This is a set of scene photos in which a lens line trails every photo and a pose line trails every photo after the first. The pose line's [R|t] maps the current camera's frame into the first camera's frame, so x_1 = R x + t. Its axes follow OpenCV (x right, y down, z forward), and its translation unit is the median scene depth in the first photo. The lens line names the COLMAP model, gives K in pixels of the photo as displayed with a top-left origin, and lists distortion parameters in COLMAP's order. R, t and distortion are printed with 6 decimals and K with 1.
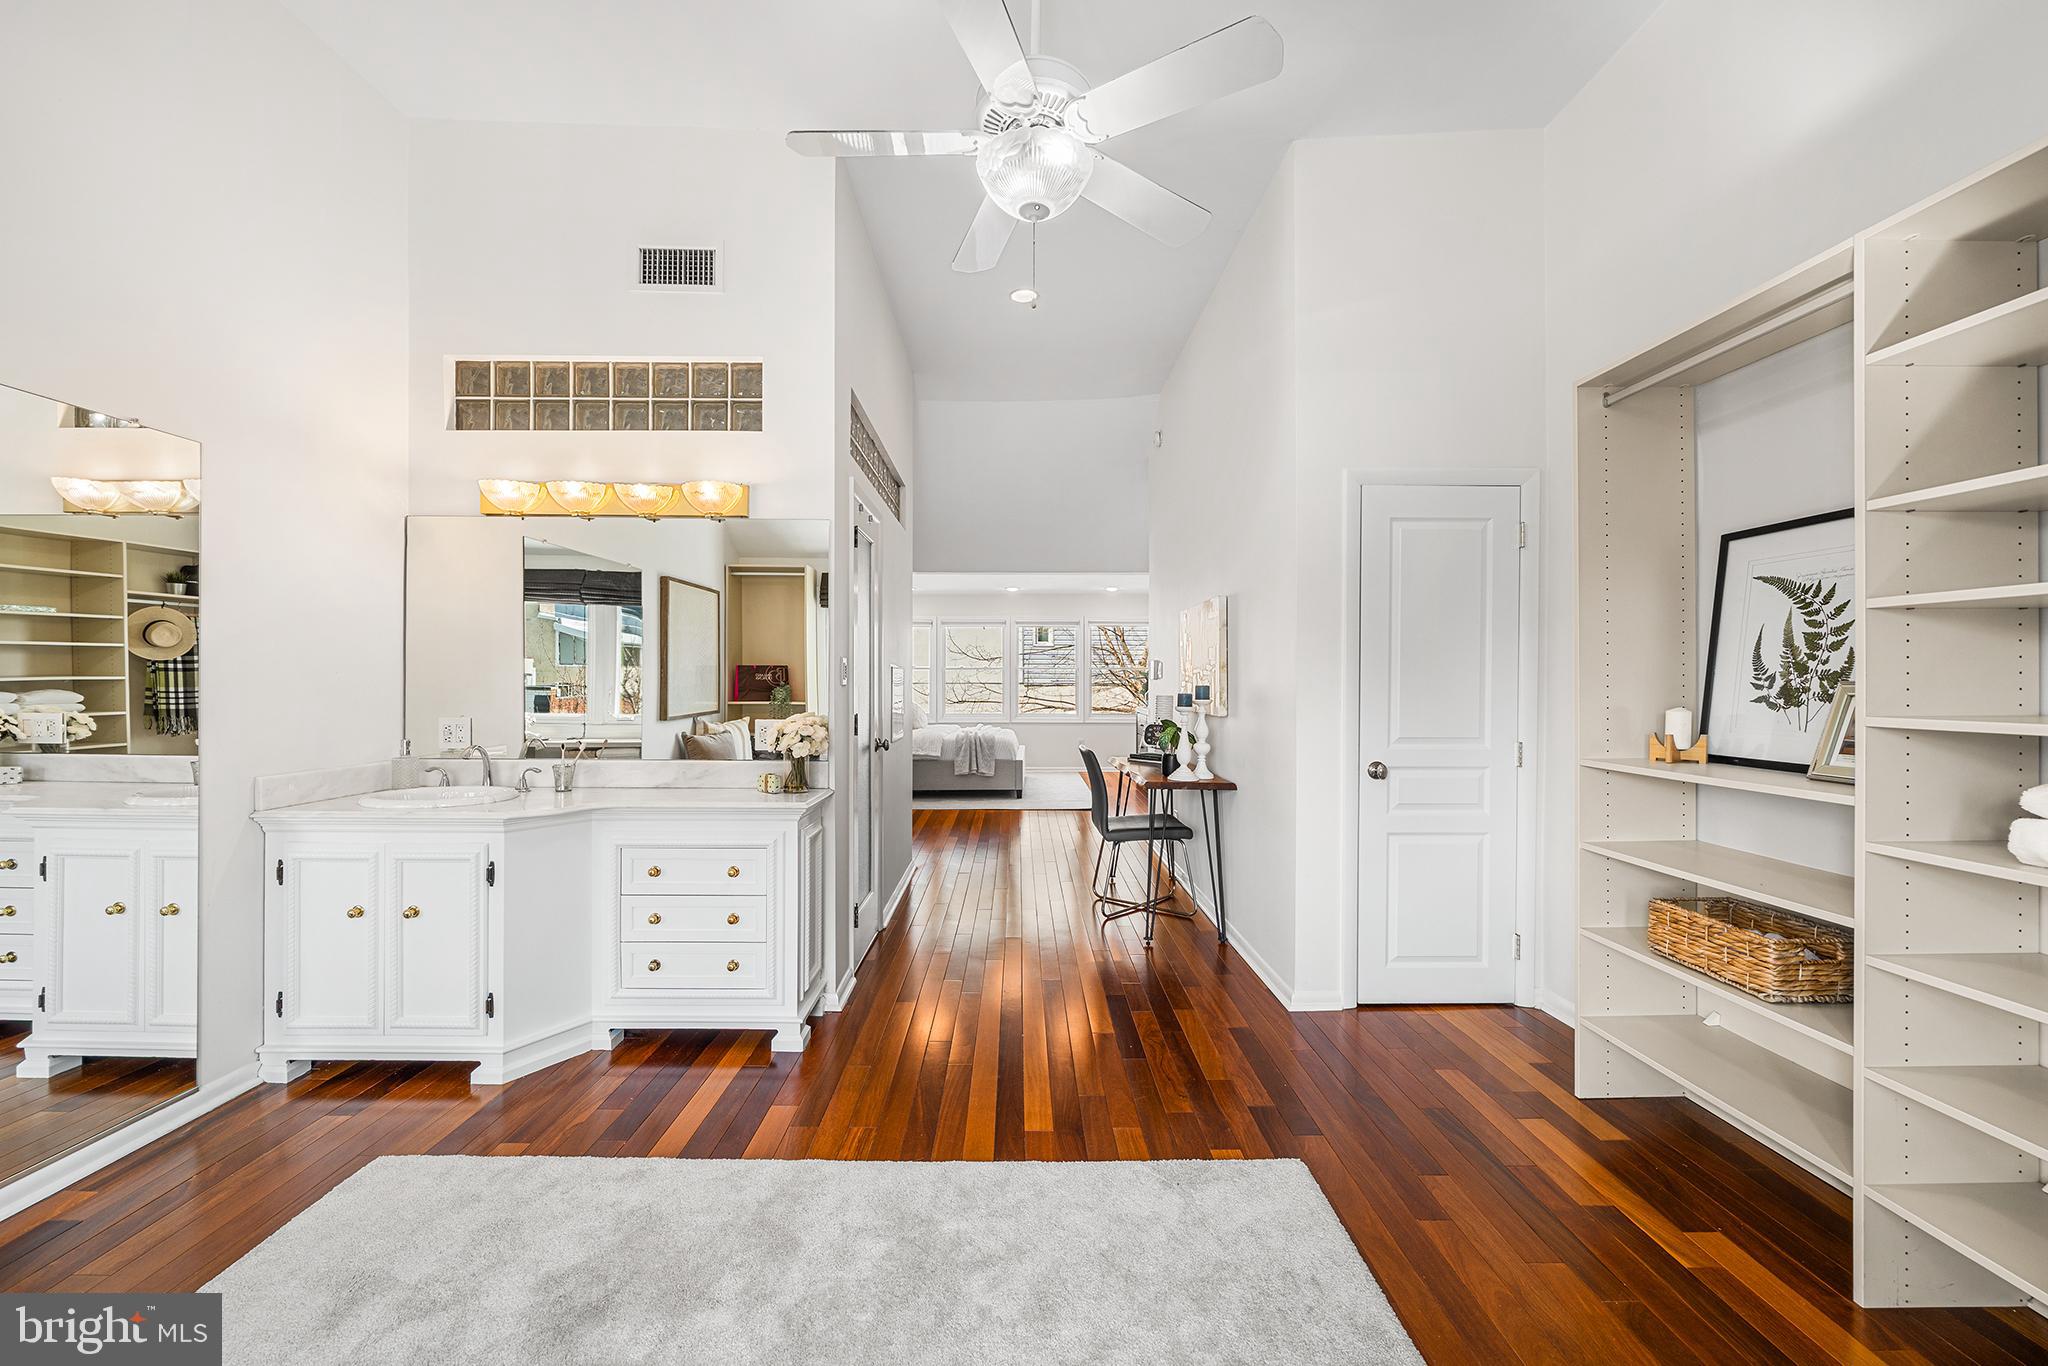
lens RADIAL K [[793.9, 0, 1038.9], [0, 793.9, 685.4], [0, 0, 1]] dist [0.001647, -0.000614]
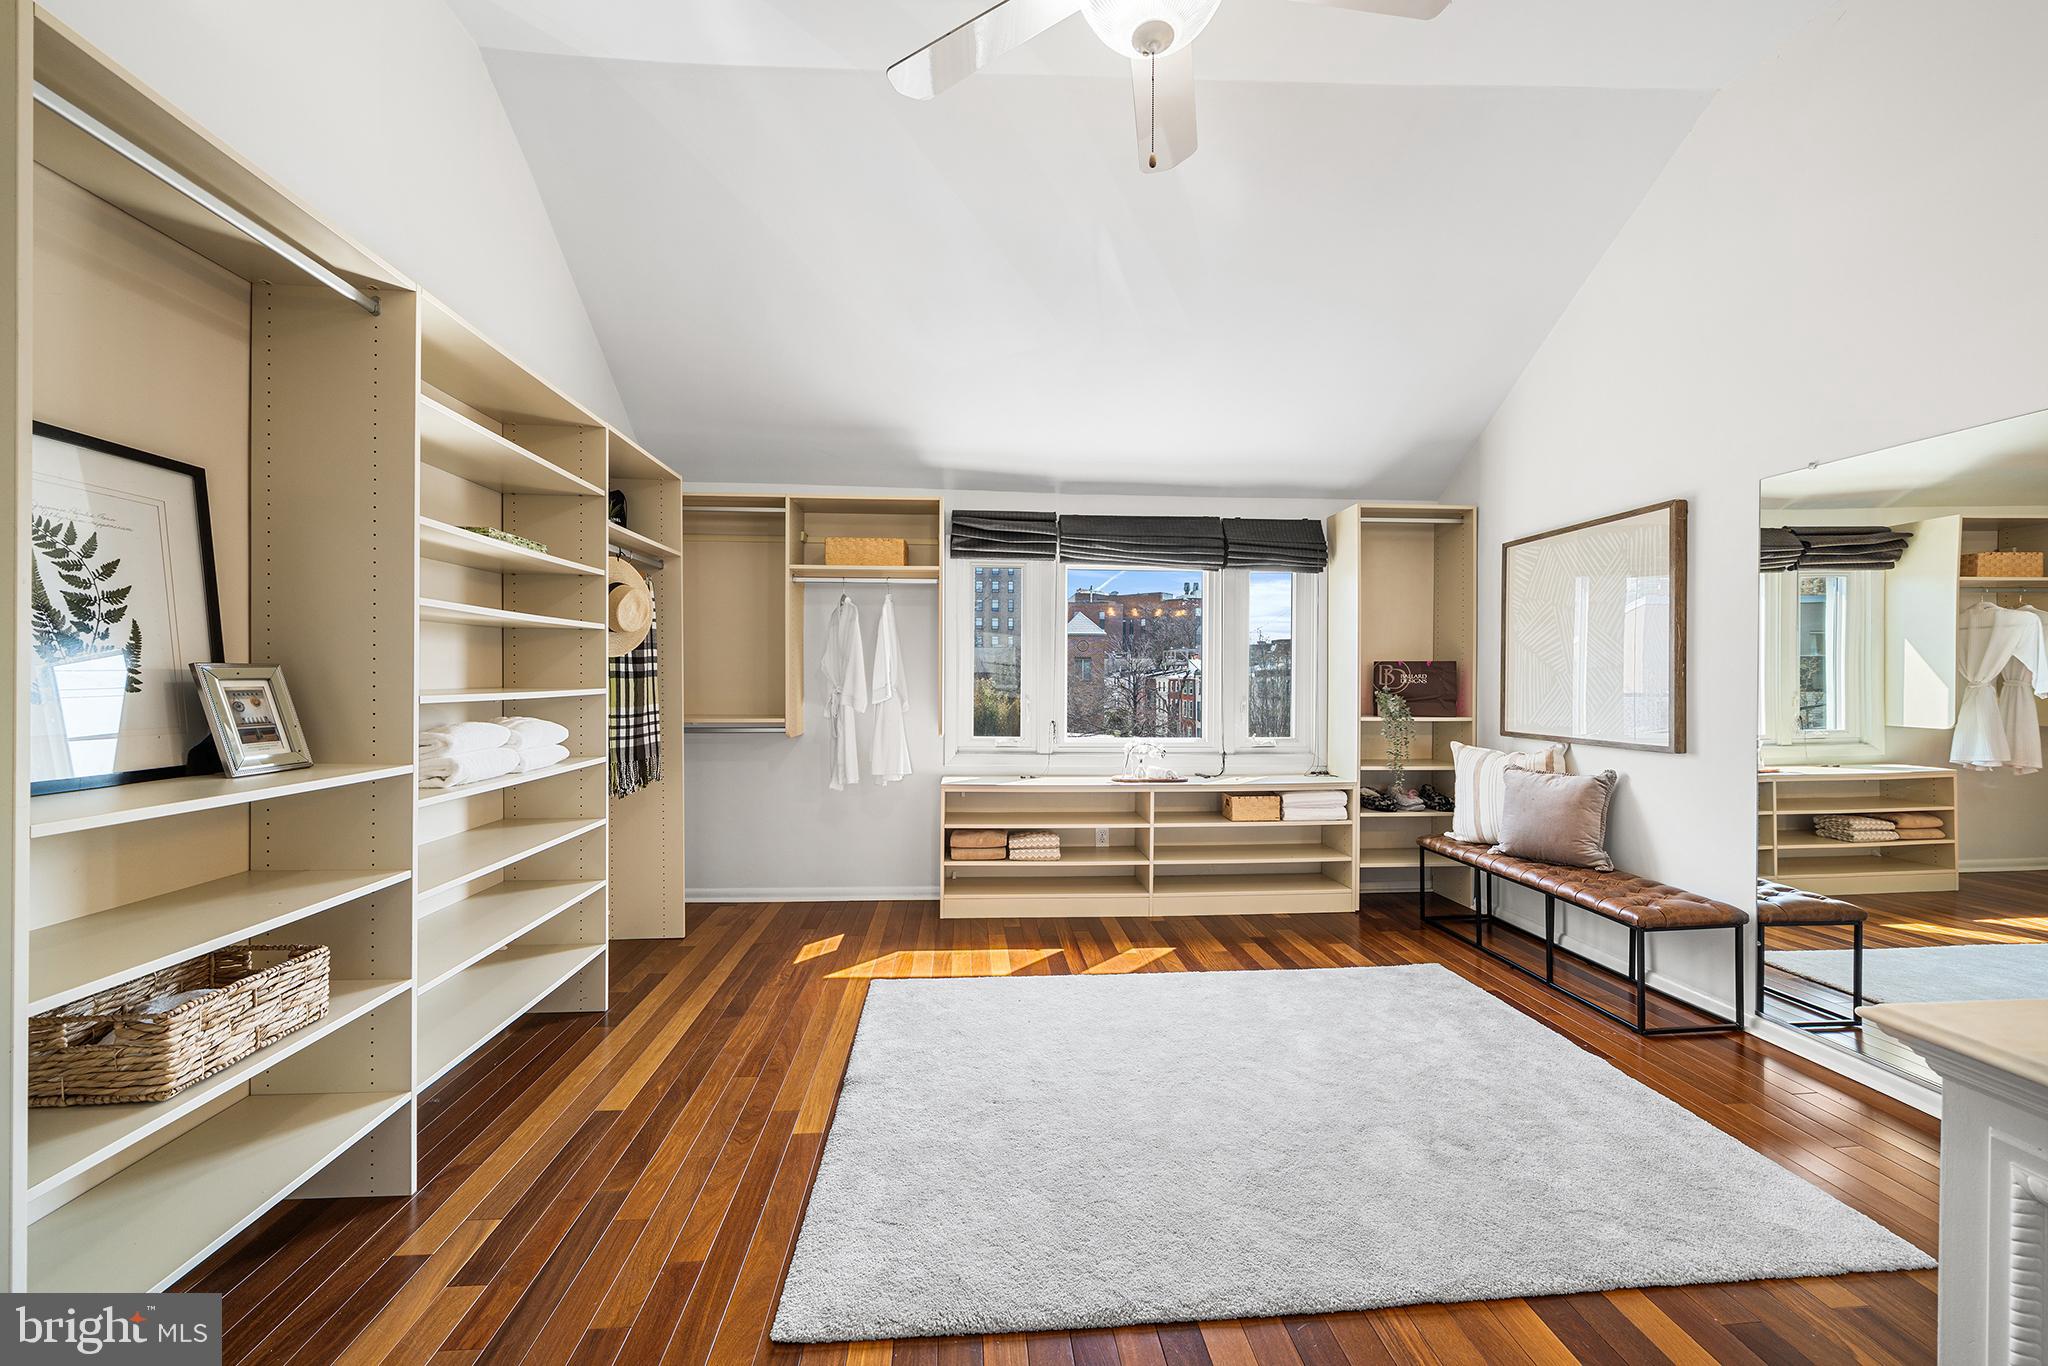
lens RADIAL K [[793.9, 0, 1027.2], [0, 793.9, 681.8], [0, 0, 1]] dist [0.001647, -0.000614]
pose [[-0.997945, -0.006951, -0.063701, 0.100580], [-0.007637, 0.999915, 0.010541, -0.000488], [0.063622, 0.011006, -0.997913, 1.127507]]
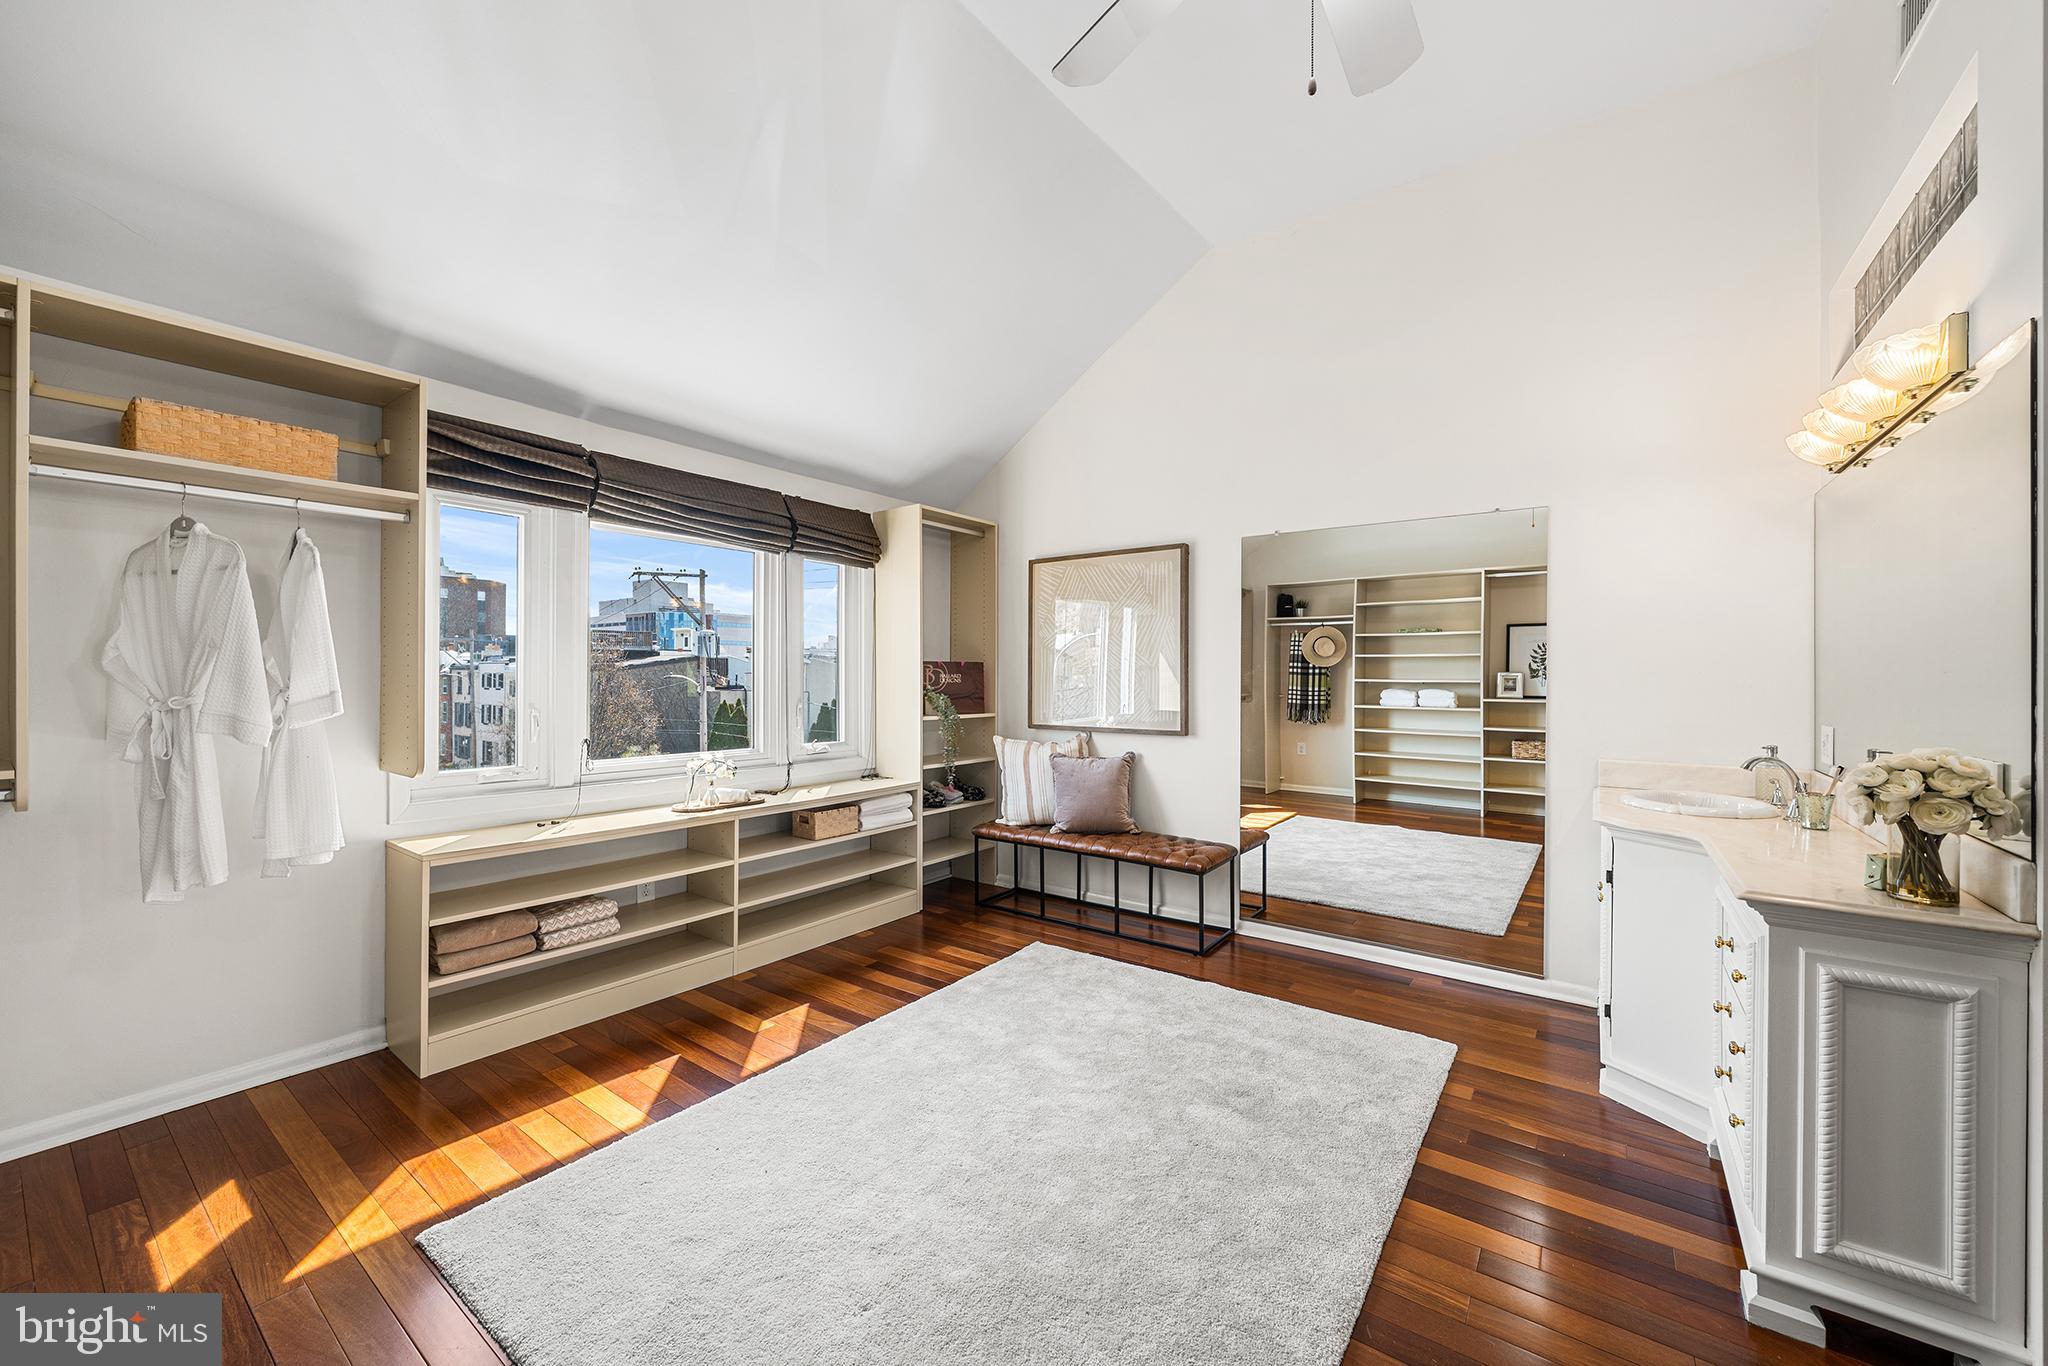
lens RADIAL K [[793.9, 0, 1020.7], [0, 793.9, 673.9], [0, 0, 1]] dist [0.001647, -0.000614]
pose [[-0.603443, -0.007990, -0.797366, 0.419062], [-0.011083, 0.999937, -0.001632, -0.003081], [0.797329, 0.007852, -0.603493, 0.778783]]
